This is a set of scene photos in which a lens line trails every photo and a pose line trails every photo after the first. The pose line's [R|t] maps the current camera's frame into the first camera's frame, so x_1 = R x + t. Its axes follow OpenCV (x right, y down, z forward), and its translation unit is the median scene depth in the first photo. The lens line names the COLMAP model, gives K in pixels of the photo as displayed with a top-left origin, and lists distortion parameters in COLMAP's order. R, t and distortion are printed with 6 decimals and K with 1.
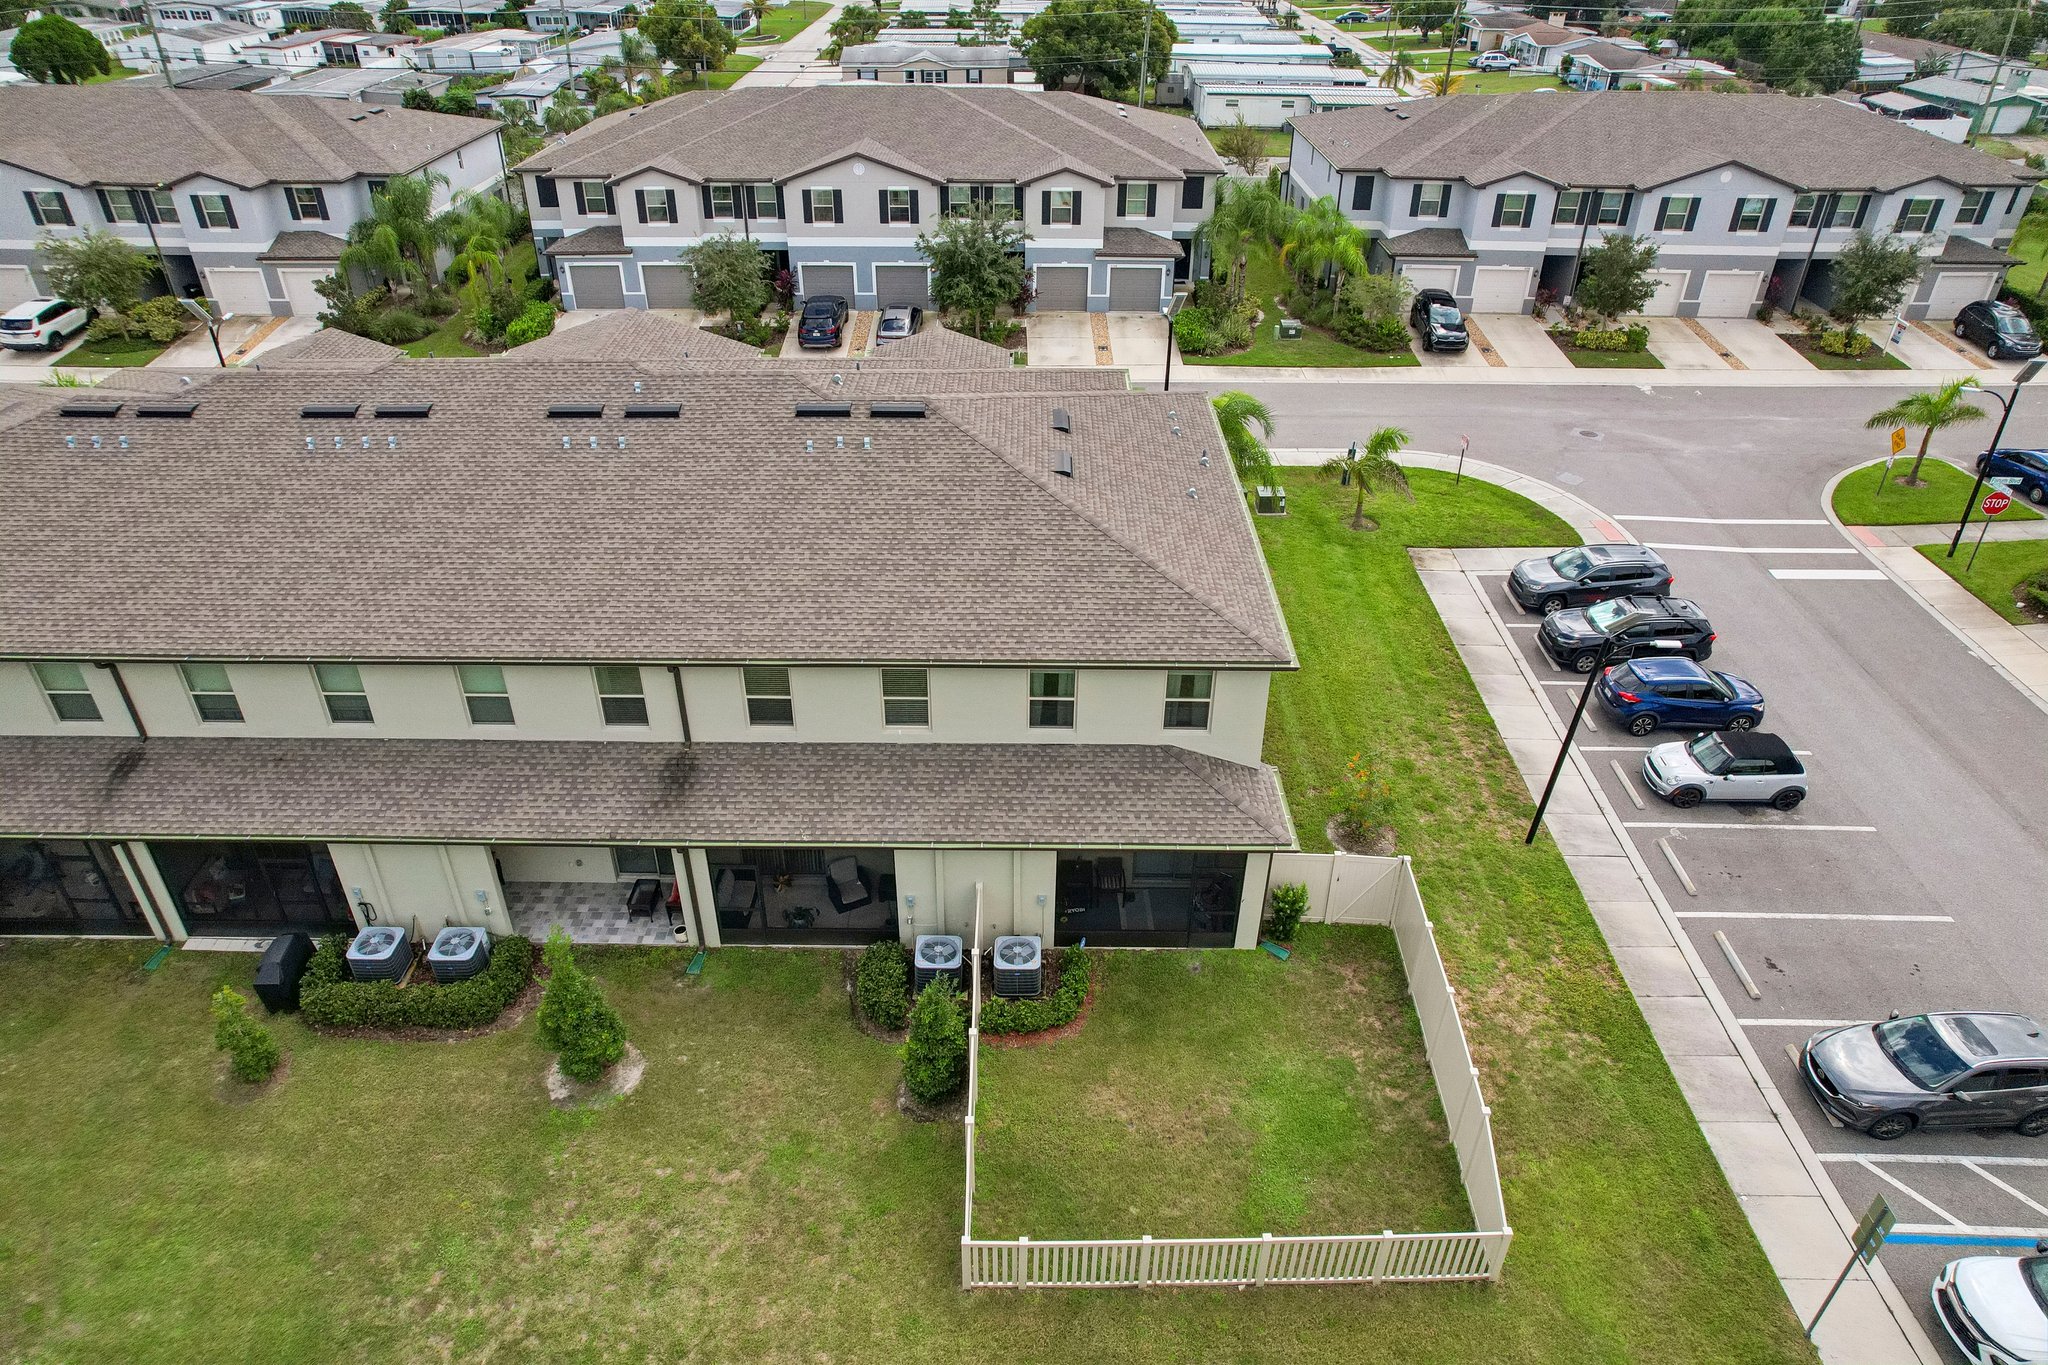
lens RADIAL K [[1307.3, 0, 1020.7], [0, 1307.3, 688.8], [0, 0, 1]] dist [-0.065618, 0.055344]
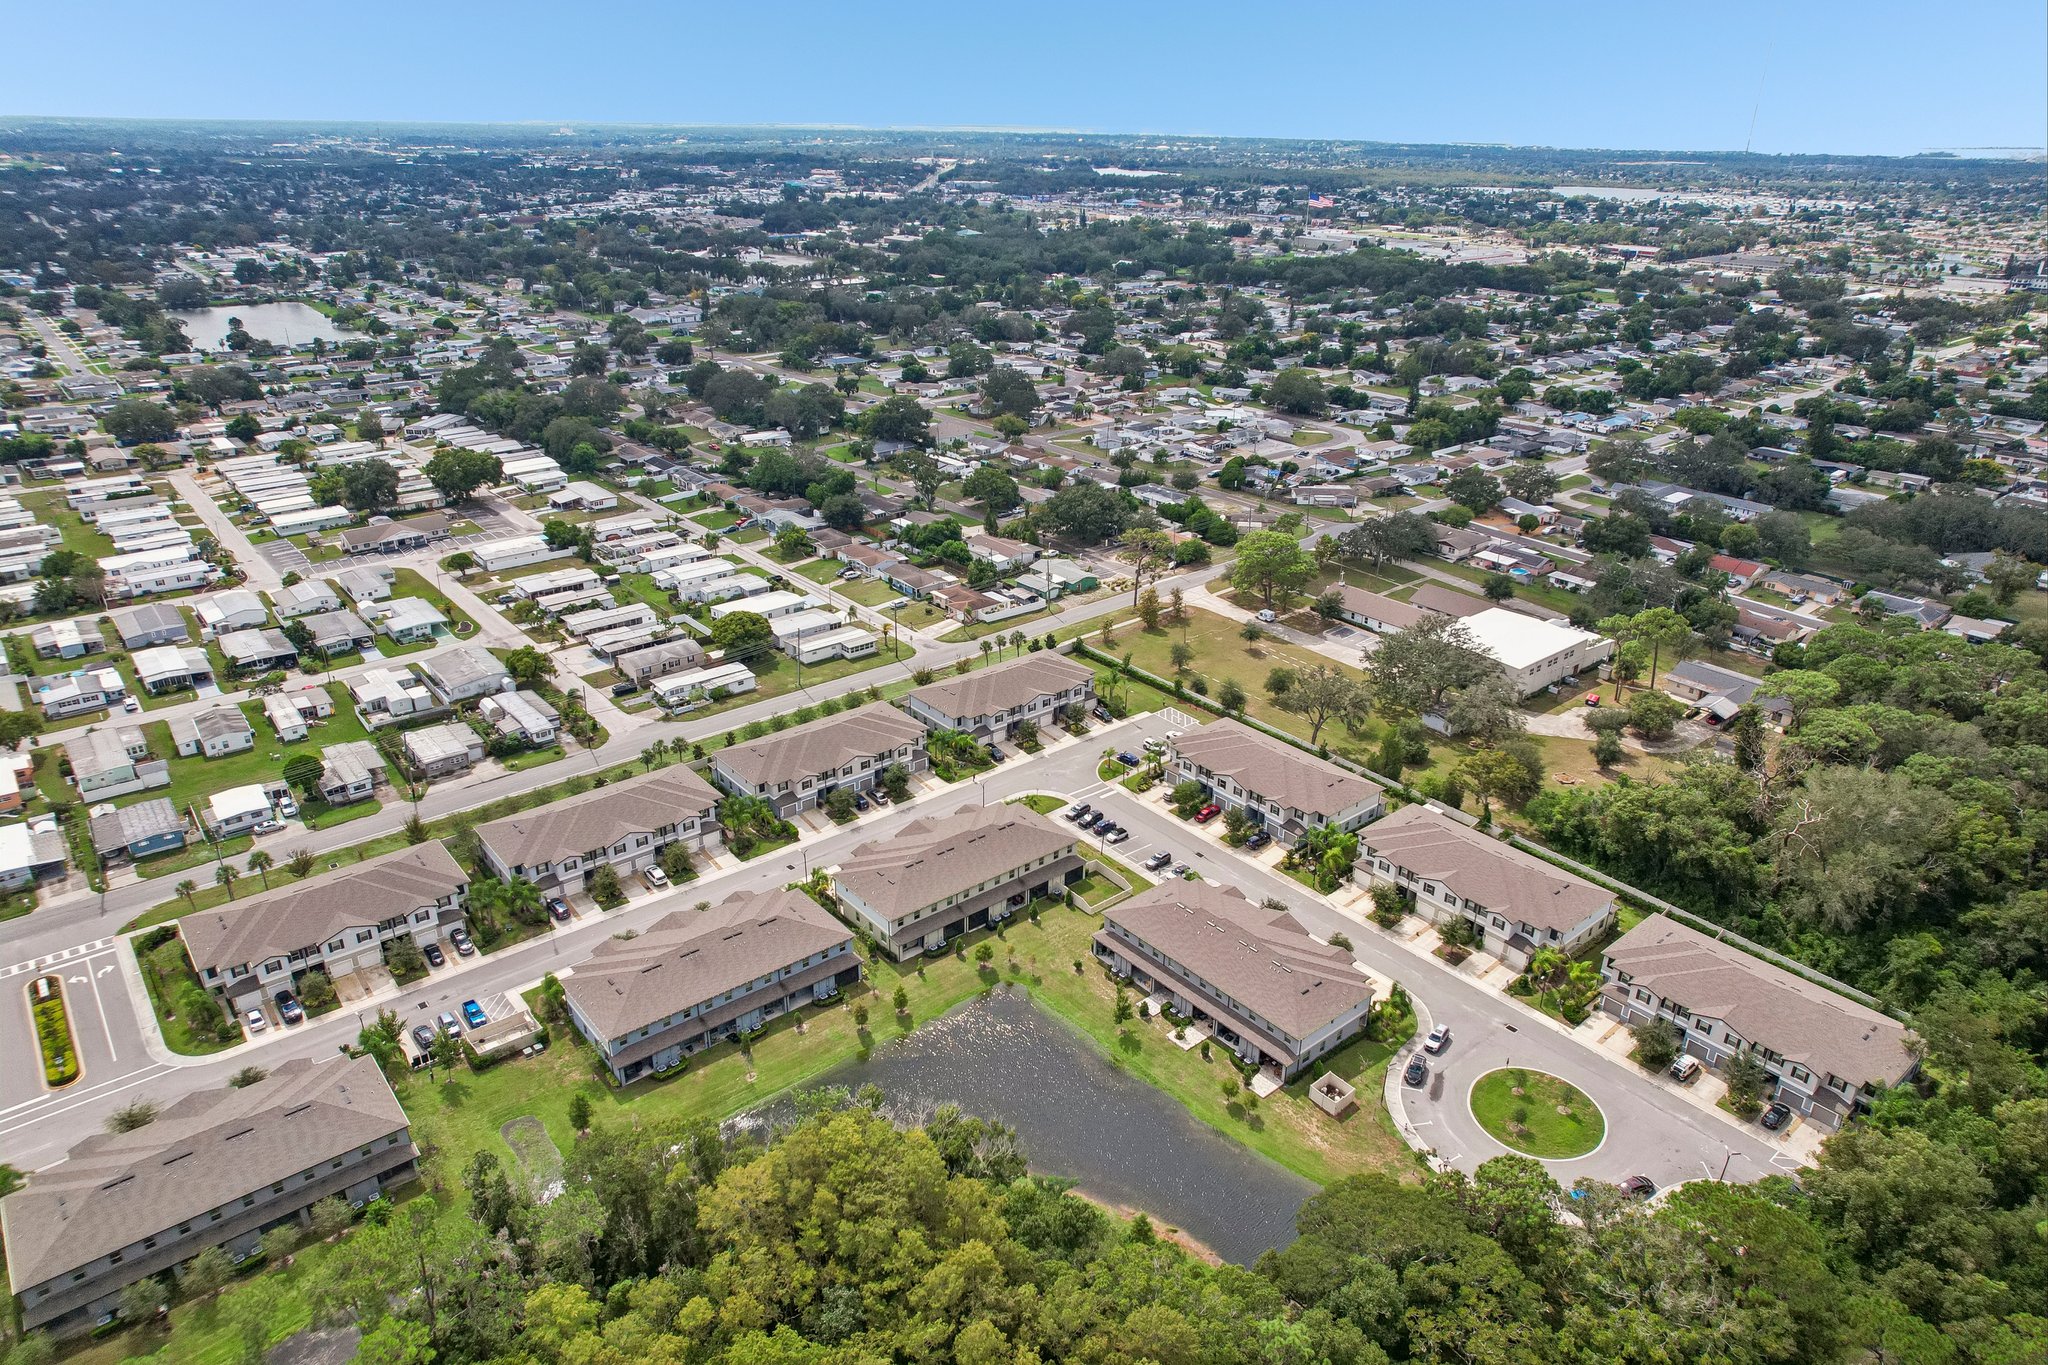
lens RADIAL K [[1307.3, 0, 1020.7], [0, 1307.3, 688.8], [0, 0, 1]] dist [-0.065618, 0.055344]
pose [[0.767465, -0.257827, 0.586960, -2.446759], [0.340059, 0.939867, -0.031791, -0.411097], [-0.543467, 0.224000, 0.808991, -2.950958]]
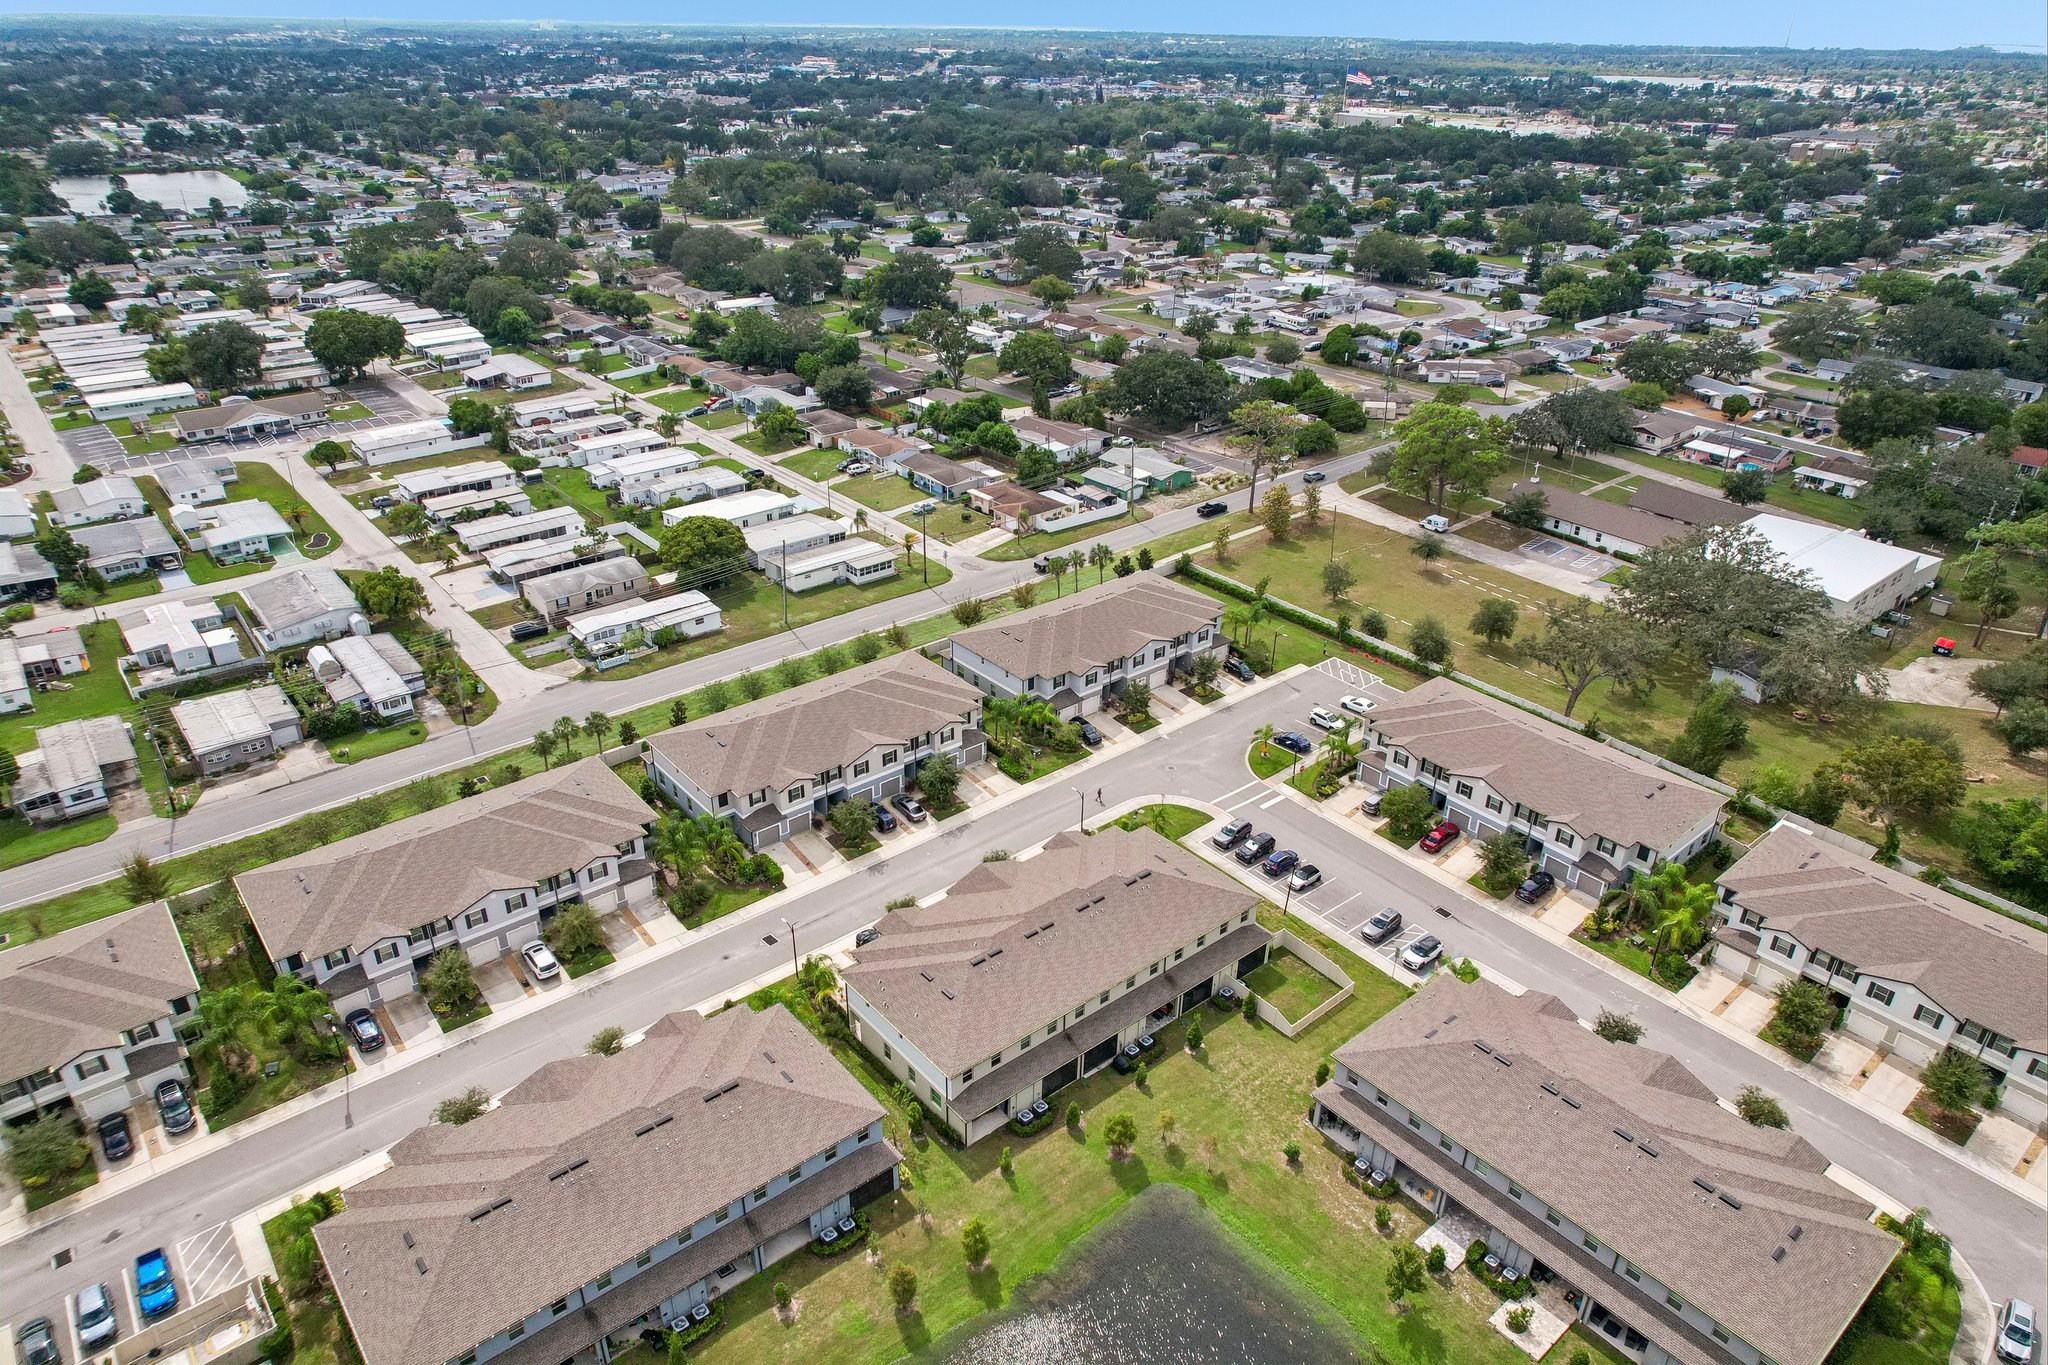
lens RADIAL K [[1307.3, 0, 1020.7], [0, 1307.3, 688.8], [0, 0, 1]] dist [-0.065618, 0.055344]
pose [[0.765988, -0.294909, 0.571219, -1.574331], [0.340685, 0.939751, 0.028325, -0.628147], [-0.545157, 0.172909, 0.820309, -1.343904]]
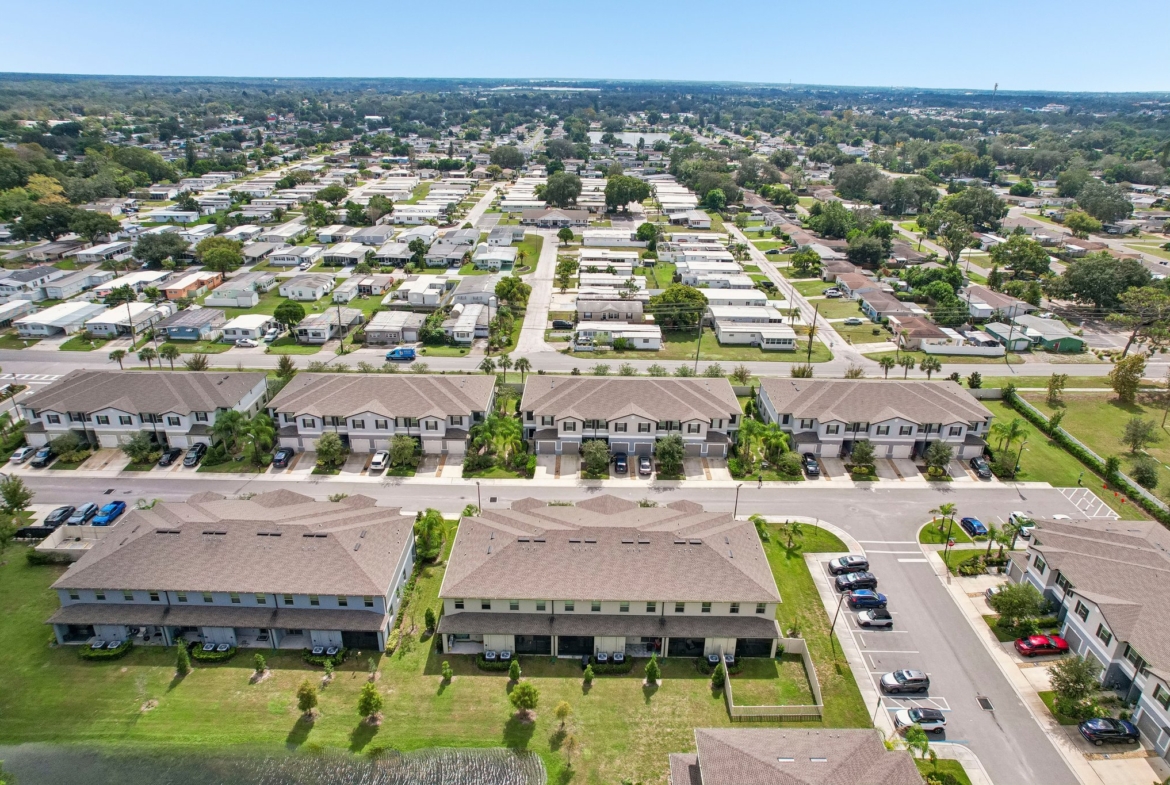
lens RADIAL K [[753.9, 0, 583.5], [0, 753.9, 394.4], [0, 0, 1]] dist [-0.078513, 0.077104]
pose [[0.999962, 0.008700, 0.000997, -0.332213], [-0.008418, 0.986404, -0.164121, -0.190263], [-0.002411, 0.164107, 0.986440, -1.168808]]
